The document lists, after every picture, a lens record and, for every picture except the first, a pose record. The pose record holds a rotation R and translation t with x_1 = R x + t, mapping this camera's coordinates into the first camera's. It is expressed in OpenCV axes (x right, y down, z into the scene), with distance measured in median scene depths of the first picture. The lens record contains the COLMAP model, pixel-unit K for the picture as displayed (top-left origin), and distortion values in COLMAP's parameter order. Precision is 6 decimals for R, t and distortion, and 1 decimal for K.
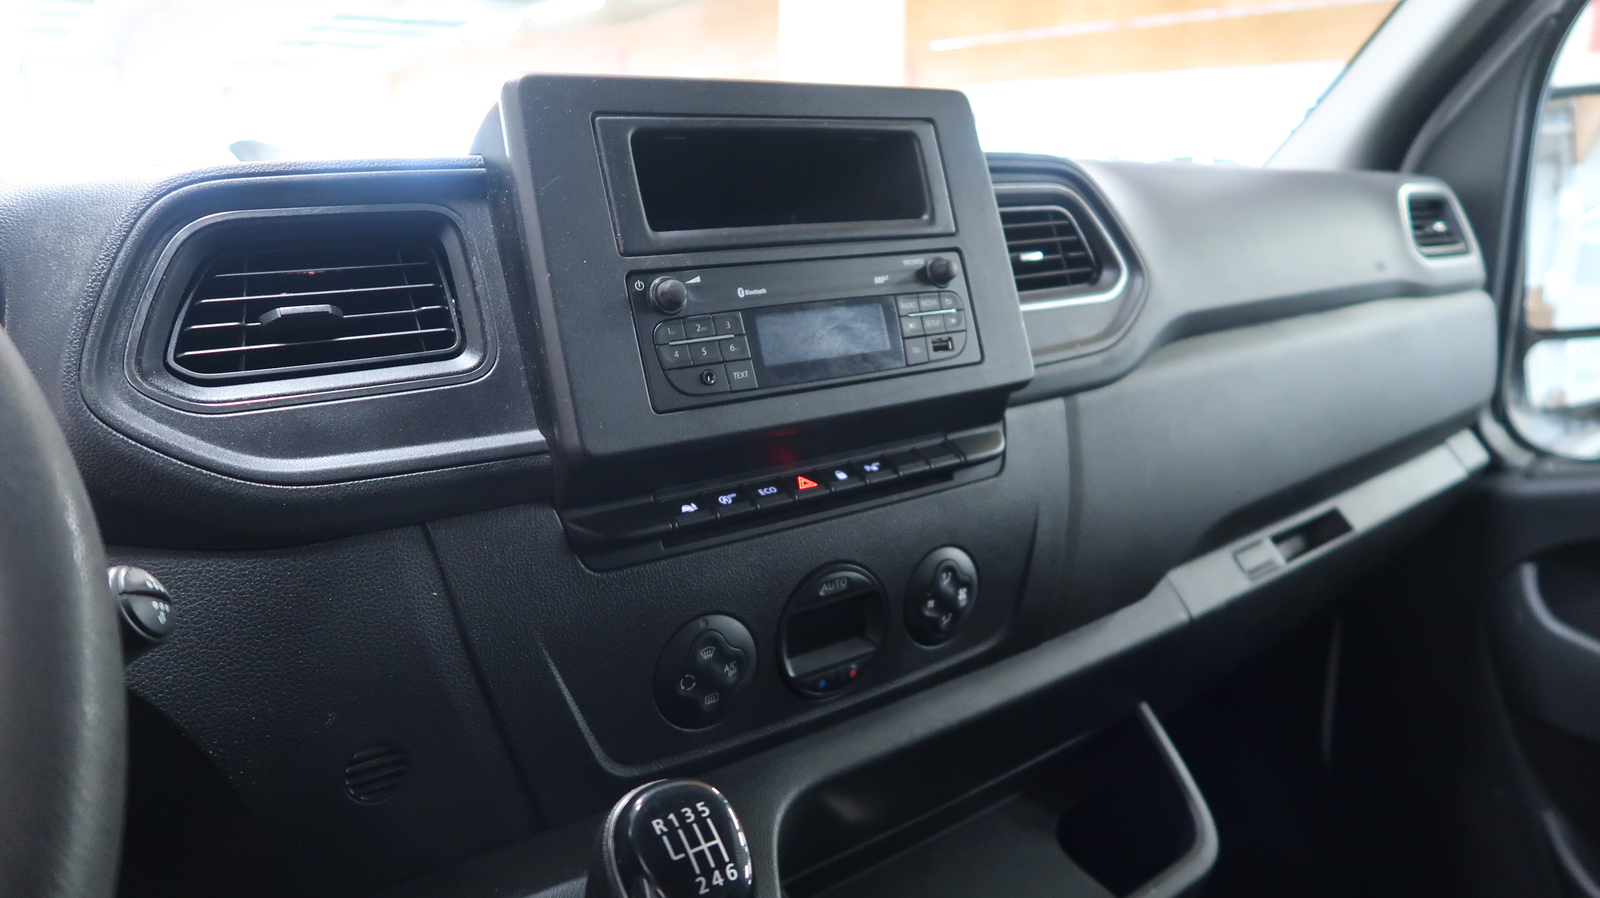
lens RADIAL K [[1093.1, 0, 793.6], [0, 1093.1, 454.1], [0, 0, 1]] dist [-0.027996, 0.001846]
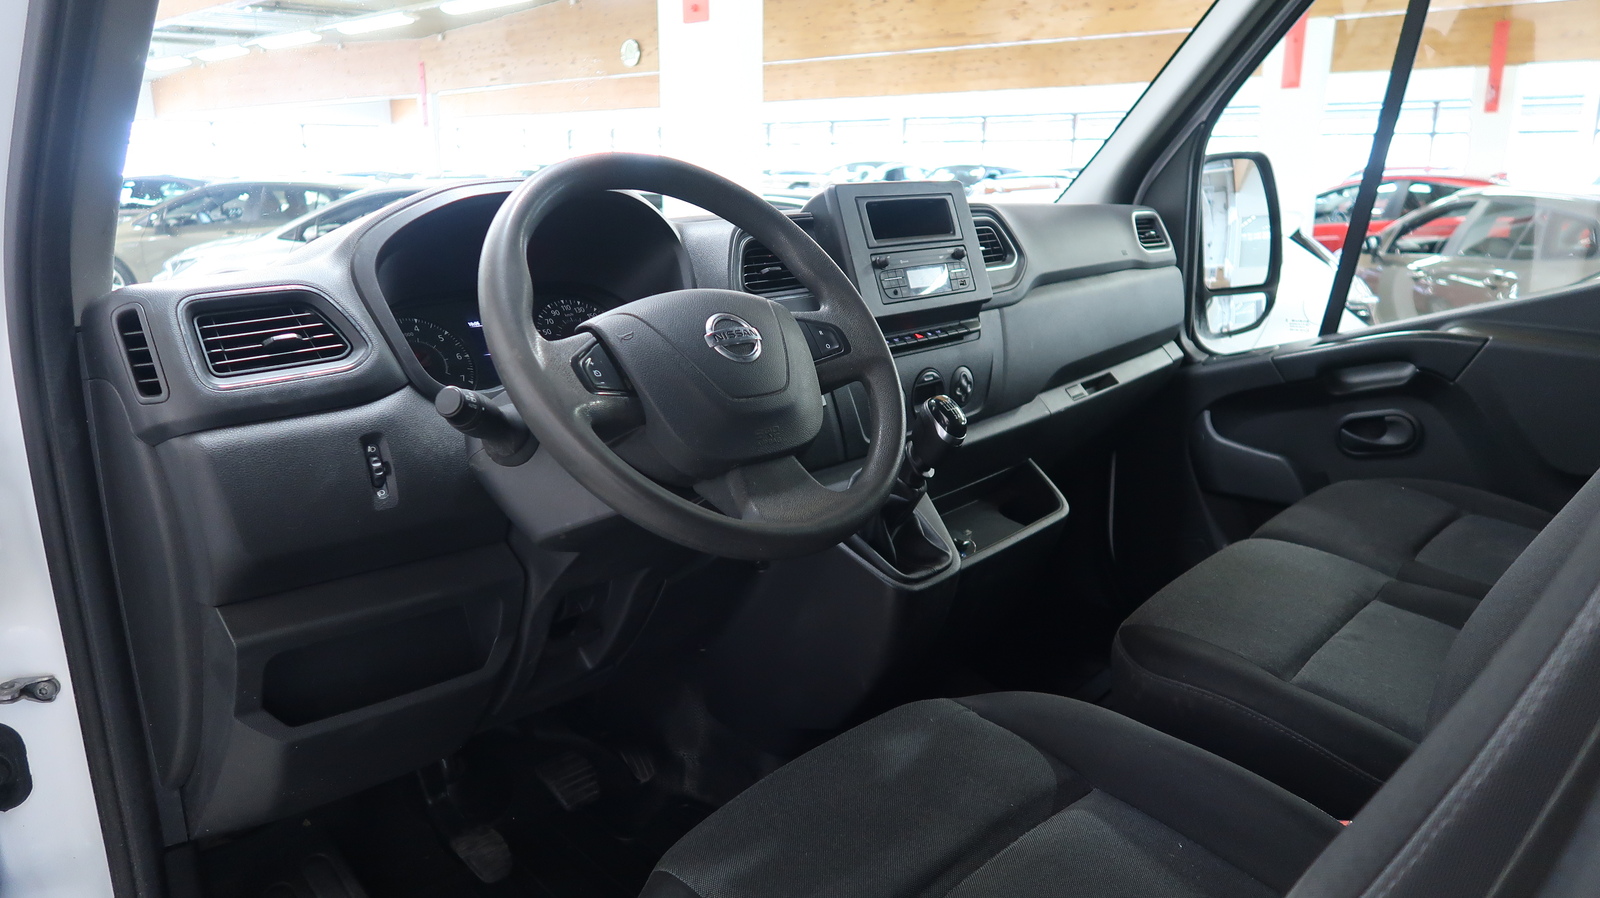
lens RADIAL K [[1093.1, 0, 806.8], [0, 1093.1, 447.0], [0, 0, 1]] dist [-0.027996, 0.001846]
pose [[0.979613, -0.047081, 0.195298, -0.576153], [0.049535, 0.998743, -0.007697, 0.222454], [-0.194690, 0.017214, 0.980714, -1.110294]]
